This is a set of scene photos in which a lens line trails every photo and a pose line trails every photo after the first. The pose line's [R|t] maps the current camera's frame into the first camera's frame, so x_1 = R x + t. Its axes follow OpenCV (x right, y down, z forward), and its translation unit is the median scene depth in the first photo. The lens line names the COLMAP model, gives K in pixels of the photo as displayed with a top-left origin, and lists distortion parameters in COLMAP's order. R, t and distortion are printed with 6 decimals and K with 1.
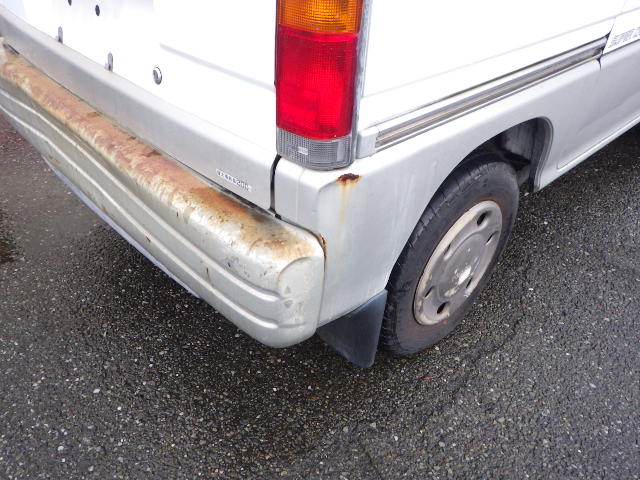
lens RADIAL K [[531.3, 0, 318.9], [0, 531.3, 244.2], [0, 0, 1]] dist [0.000159, -0.007406]
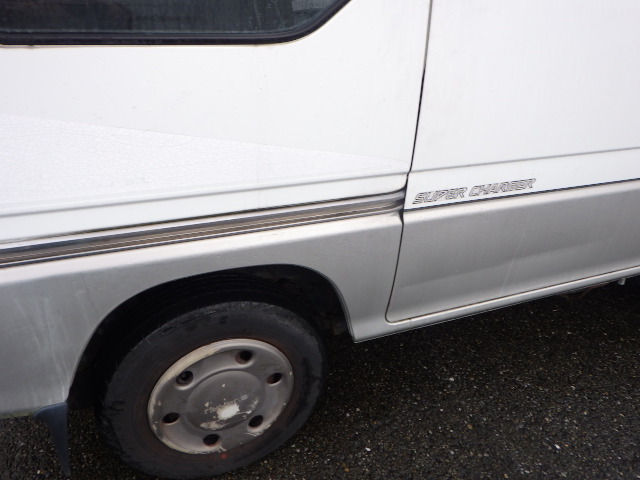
lens RADIAL K [[531.3, 0, 289.5], [0, 531.3, 253.1], [0, 0, 1]] dist [0.000159, -0.007406]
pose [[0.934101, 0.178856, -0.308977, 0.704986], [-0.219160, 0.970468, -0.100796, -0.163076], [0.281824, 0.161869, 0.945713, 0.106913]]
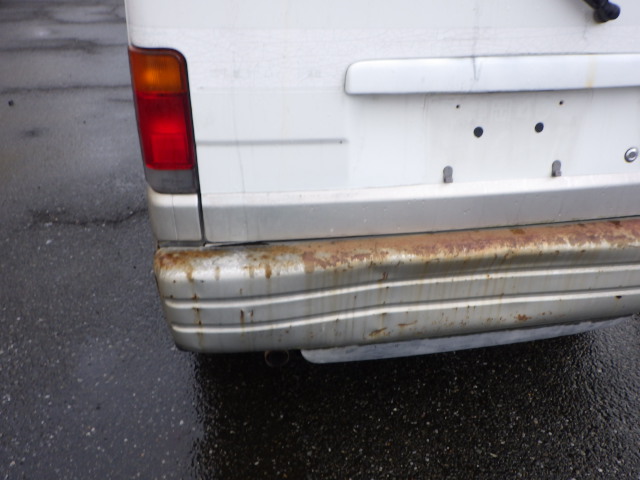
lens RADIAL K [[531.3, 0, 314.9], [0, 531.3, 241.9], [0, 0, 1]] dist [0.000159, -0.007406]
pose [[0.555581, -0.454340, 0.696351, -1.315913], [0.495122, 0.853604, 0.161909, -0.568720], [-0.667970, 0.254825, 0.699200, 0.574018]]
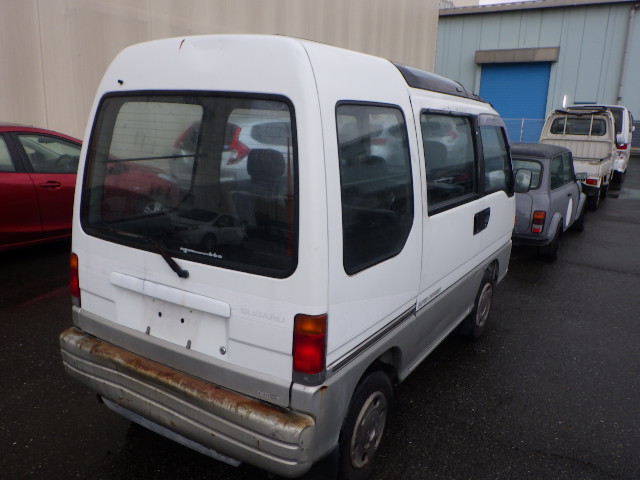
lens RADIAL K [[531.3, 0, 320.6], [0, 531.3, 235.5], [0, 0, 1]] dist [0.000159, -0.007406]
pose [[0.967531, -0.057577, 0.246108, -0.349565], [0.148933, 0.916583, -0.371073, 0.092639], [-0.204213, 0.395678, 0.895397, -0.984283]]
